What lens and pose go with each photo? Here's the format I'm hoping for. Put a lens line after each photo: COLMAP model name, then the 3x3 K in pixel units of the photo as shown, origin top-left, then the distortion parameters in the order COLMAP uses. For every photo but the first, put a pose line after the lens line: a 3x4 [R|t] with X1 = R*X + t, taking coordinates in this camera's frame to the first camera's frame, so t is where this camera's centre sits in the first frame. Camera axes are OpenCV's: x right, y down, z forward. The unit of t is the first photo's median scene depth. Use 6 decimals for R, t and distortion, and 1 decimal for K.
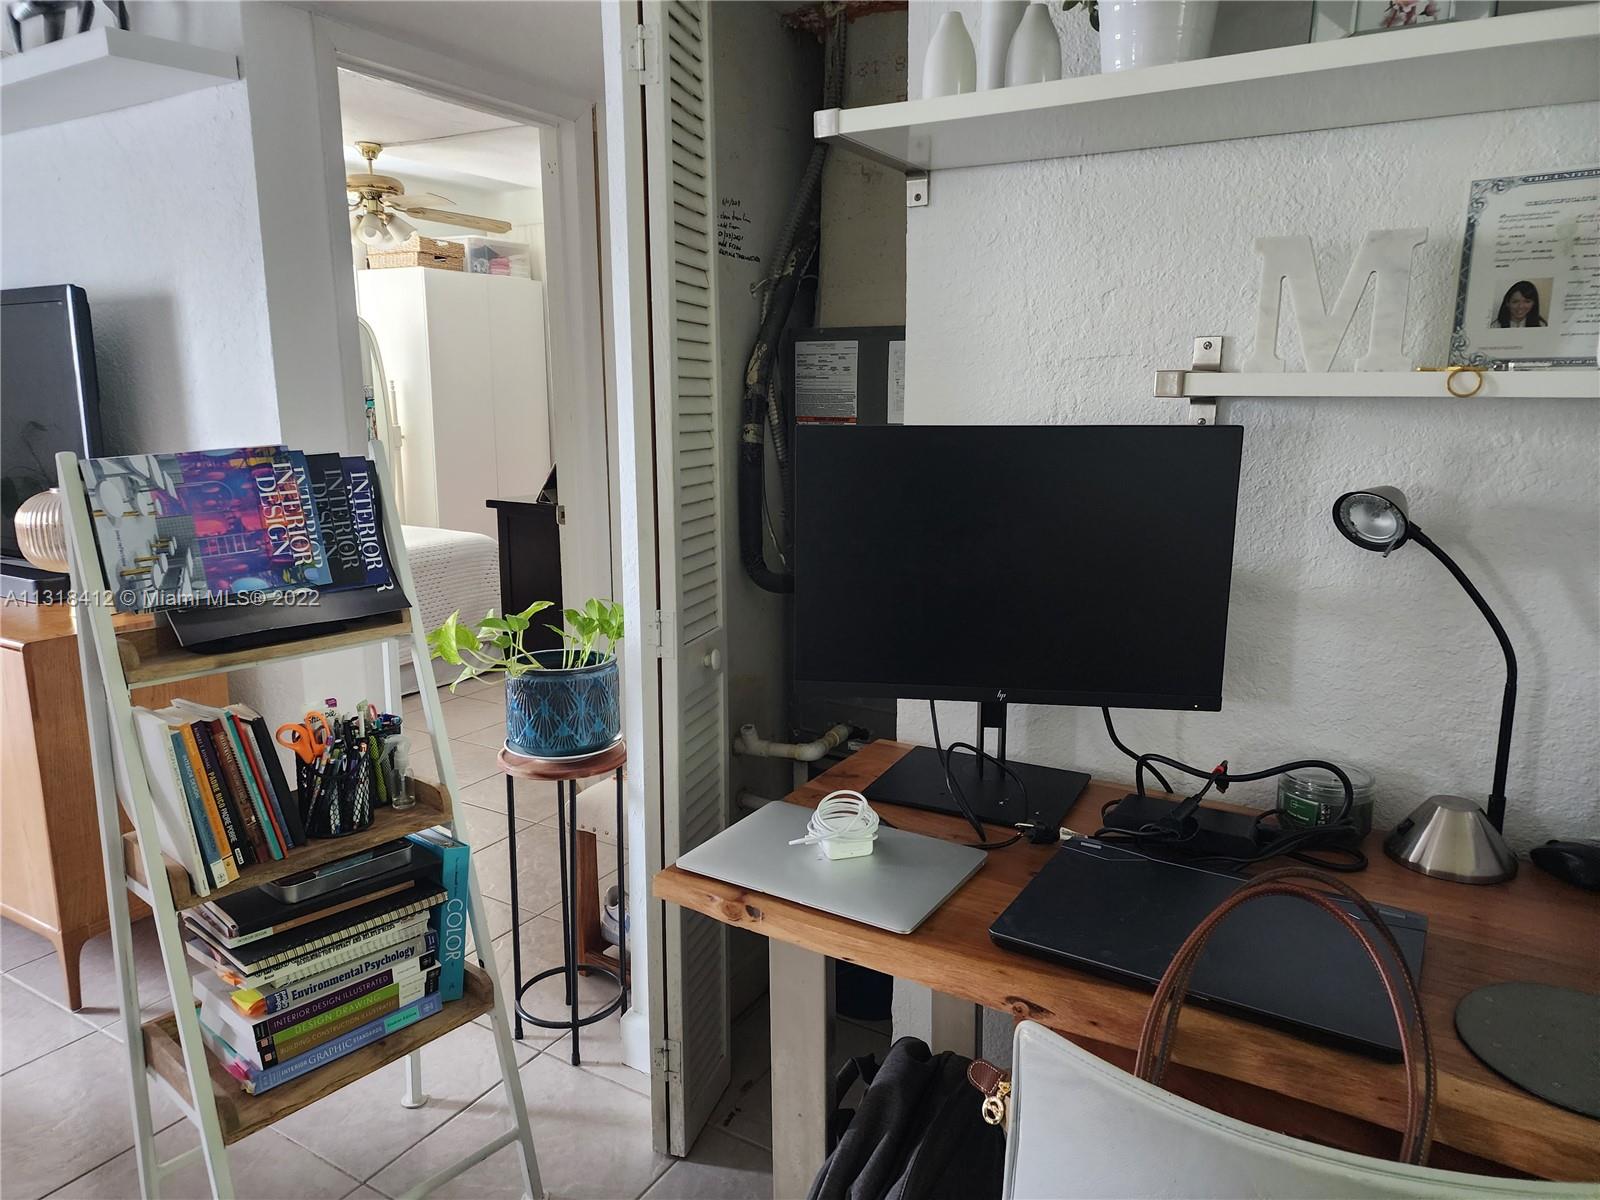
lens RADIAL K [[1069.8, 0, 803.8], [0, 1069.8, 594.5], [0, 0, 1]] dist [0.057243, -0.048445]
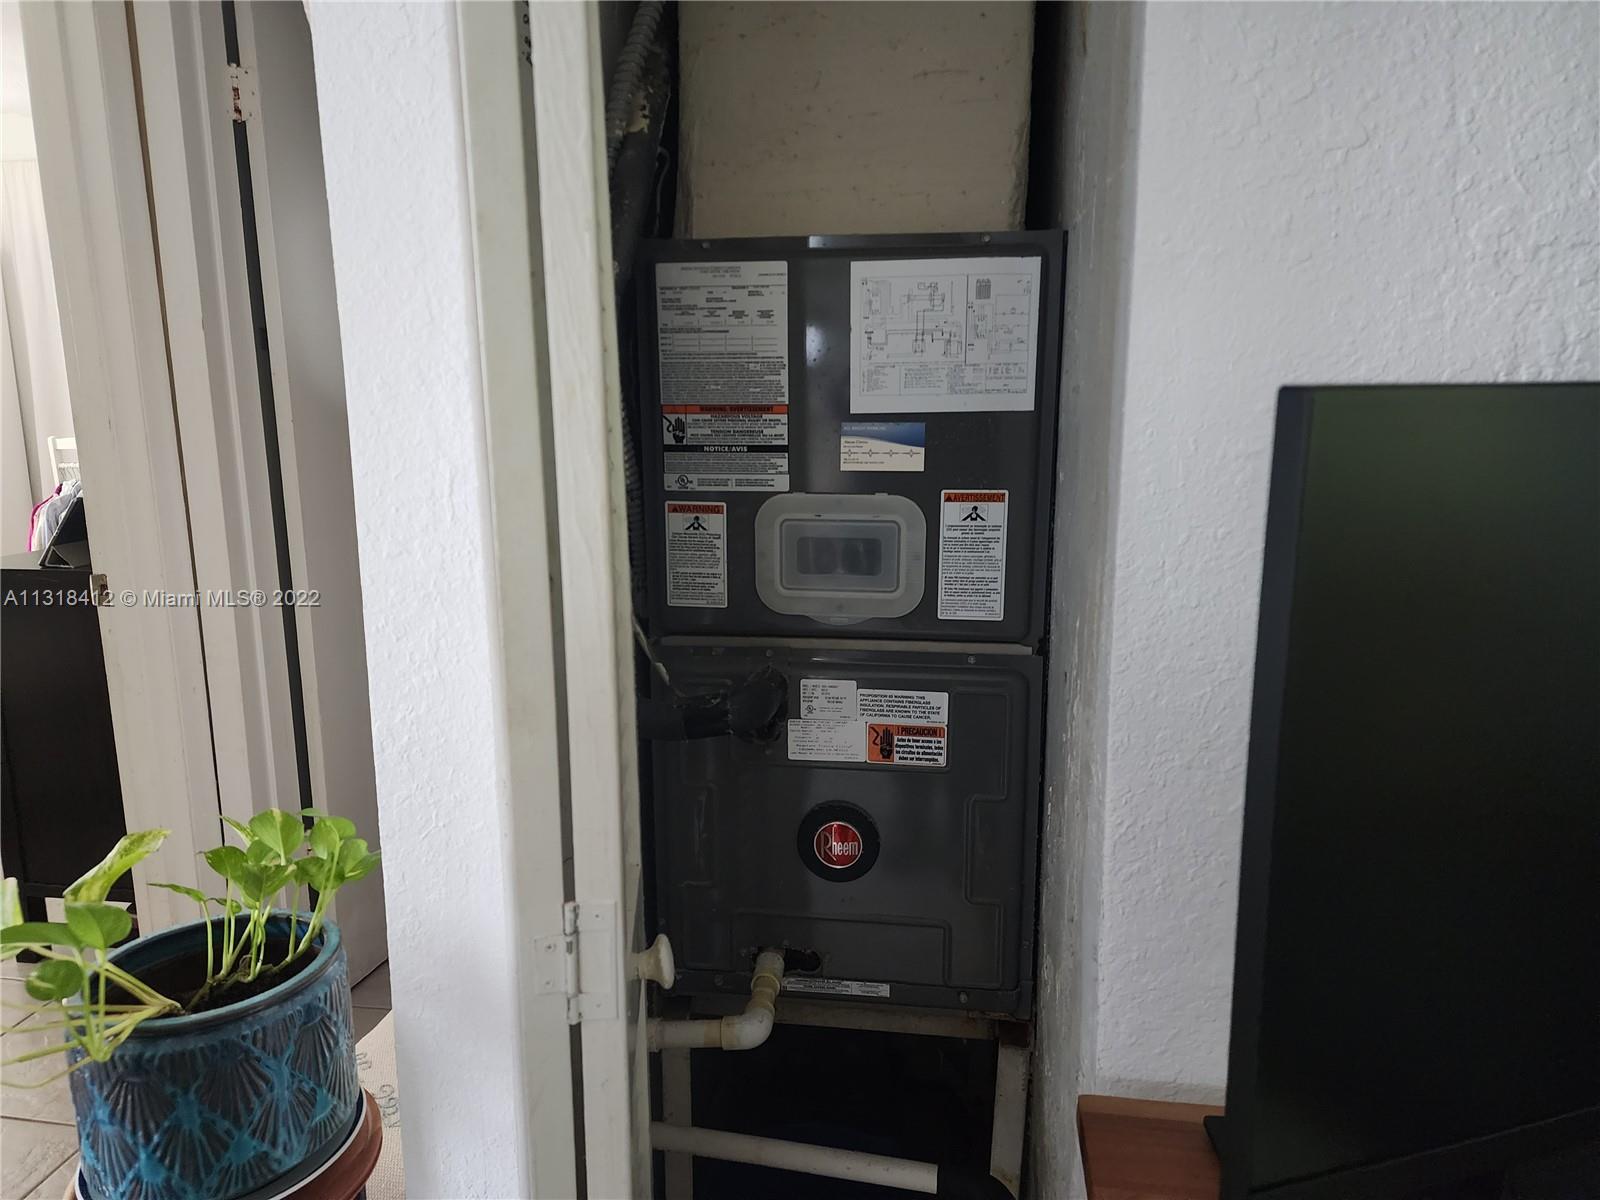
lens RADIAL K [[1069.8, 0, 787.1], [0, 1069.8, 588.6], [0, 0, 1]] dist [0.057243, -0.048445]
pose [[0.925237, -0.078072, 0.371271, -0.050938], [0.082455, 0.996586, 0.004081, -0.023475], [-0.370322, 0.026837, 0.928516, 0.157773]]
